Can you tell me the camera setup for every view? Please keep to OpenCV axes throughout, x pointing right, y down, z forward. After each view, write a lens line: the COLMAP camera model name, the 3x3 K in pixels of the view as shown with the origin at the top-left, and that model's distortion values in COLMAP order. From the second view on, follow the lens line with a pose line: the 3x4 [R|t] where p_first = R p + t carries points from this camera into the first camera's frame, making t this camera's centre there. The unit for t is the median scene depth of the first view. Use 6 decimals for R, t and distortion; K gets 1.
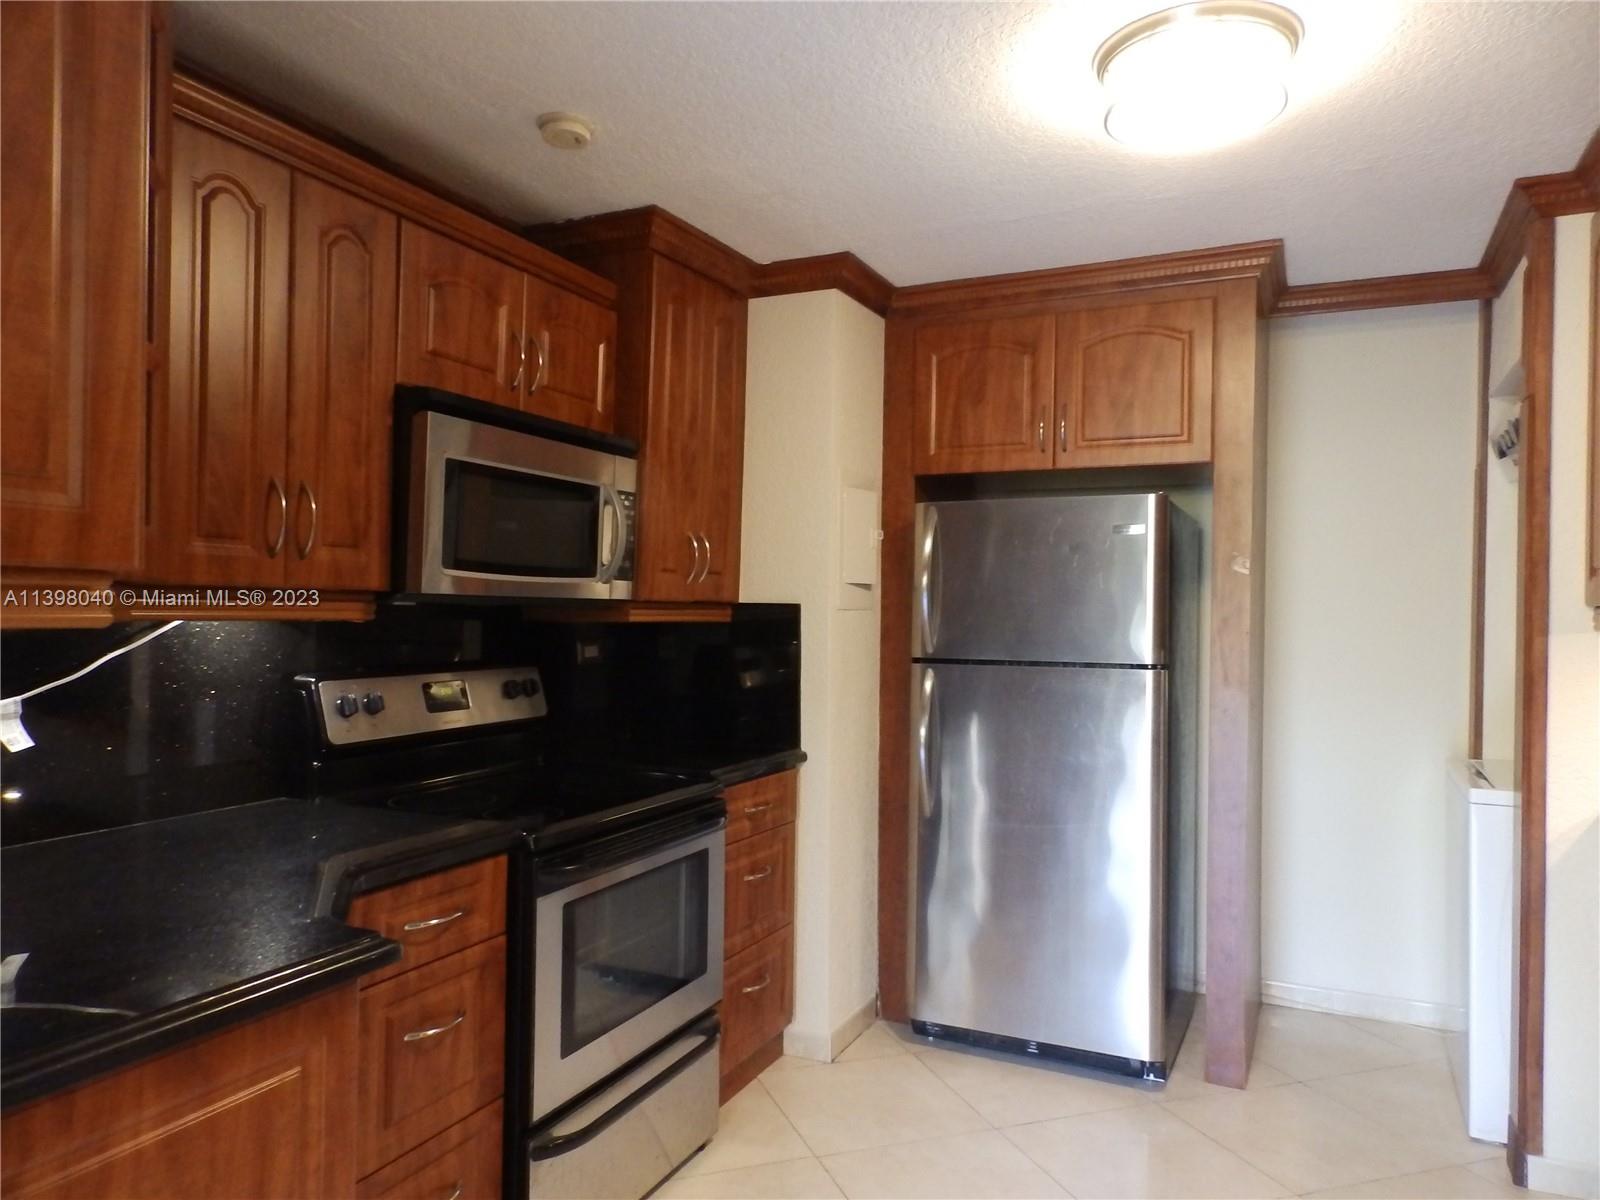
lens RADIAL K [[1110.3, 0, 798.6], [0, 1110.3, 604.4], [0, 0, 1]] dist [0.029279, 0.003965]
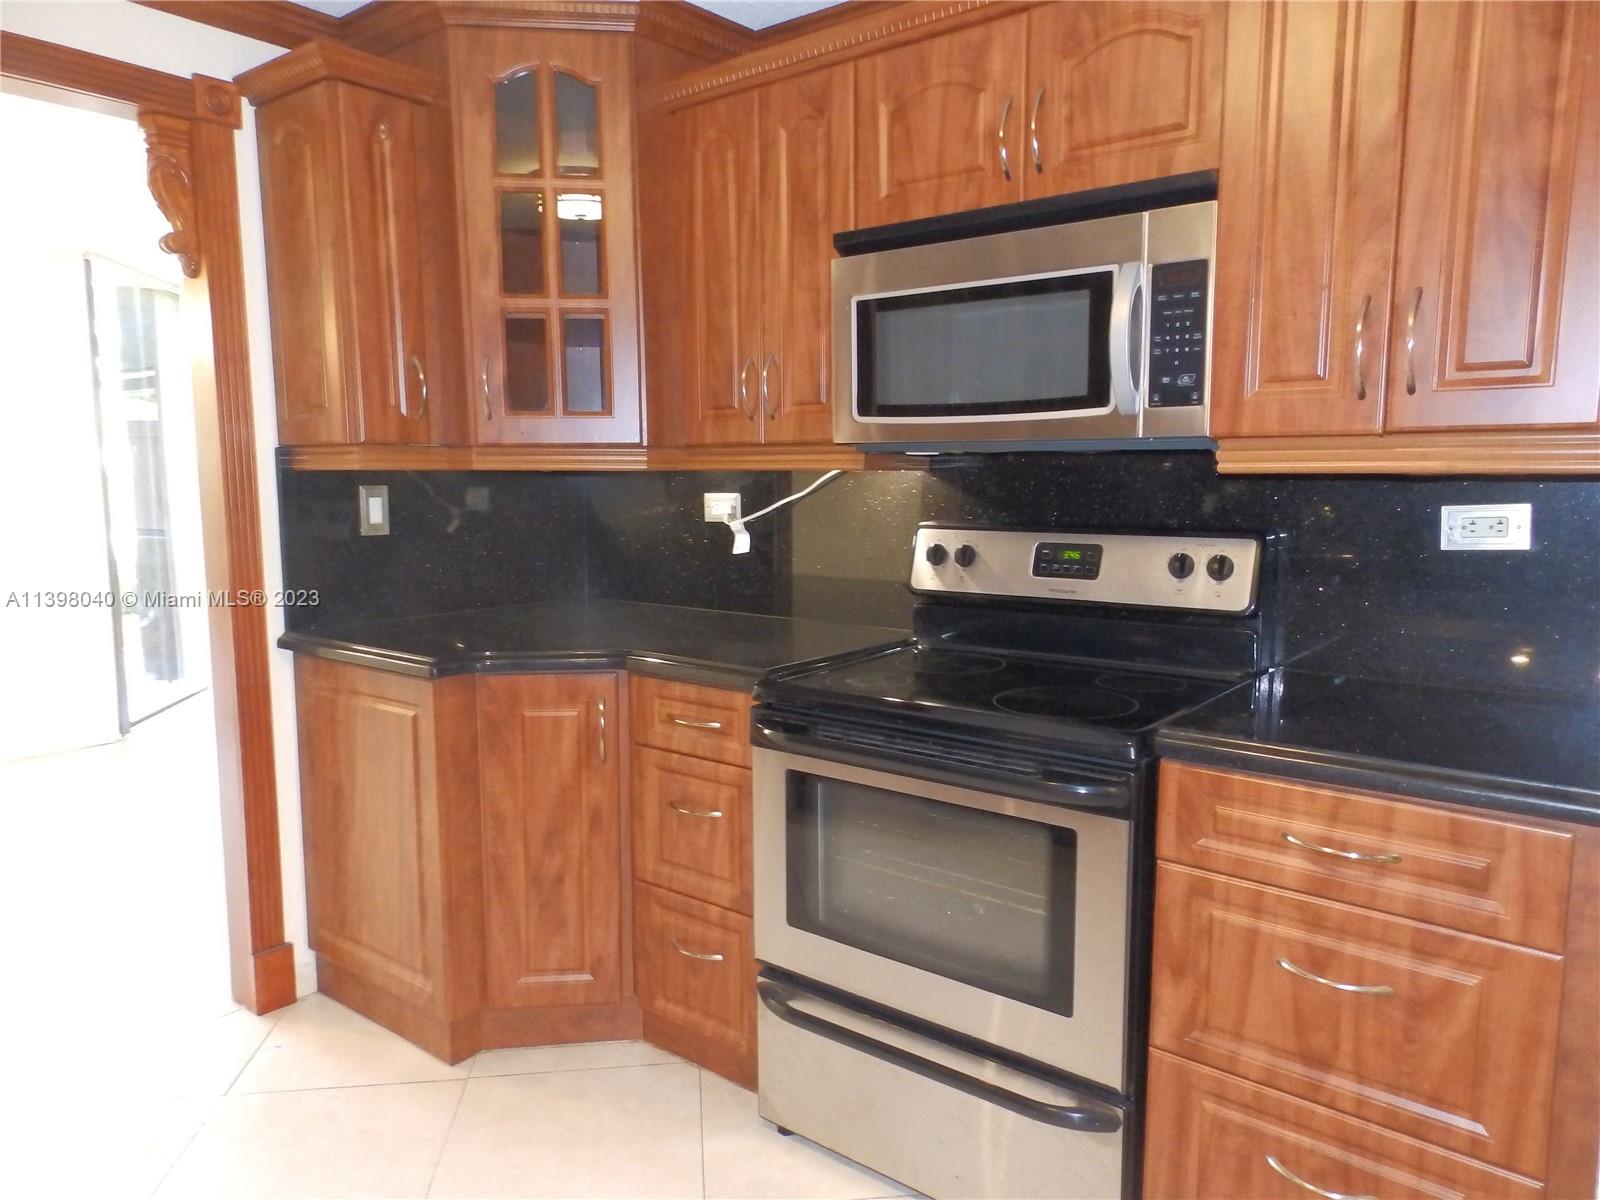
lens RADIAL K [[1110.3, 0, 798.6], [0, 1110.3, 604.4], [0, 0, 1]] dist [0.029279, 0.003965]
pose [[-0.235918, 0.106113, -0.965962, 0.623843], [0.003487, 0.994106, 0.108353, 0.024774], [0.971767, 0.022194, -0.234898, 1.118113]]
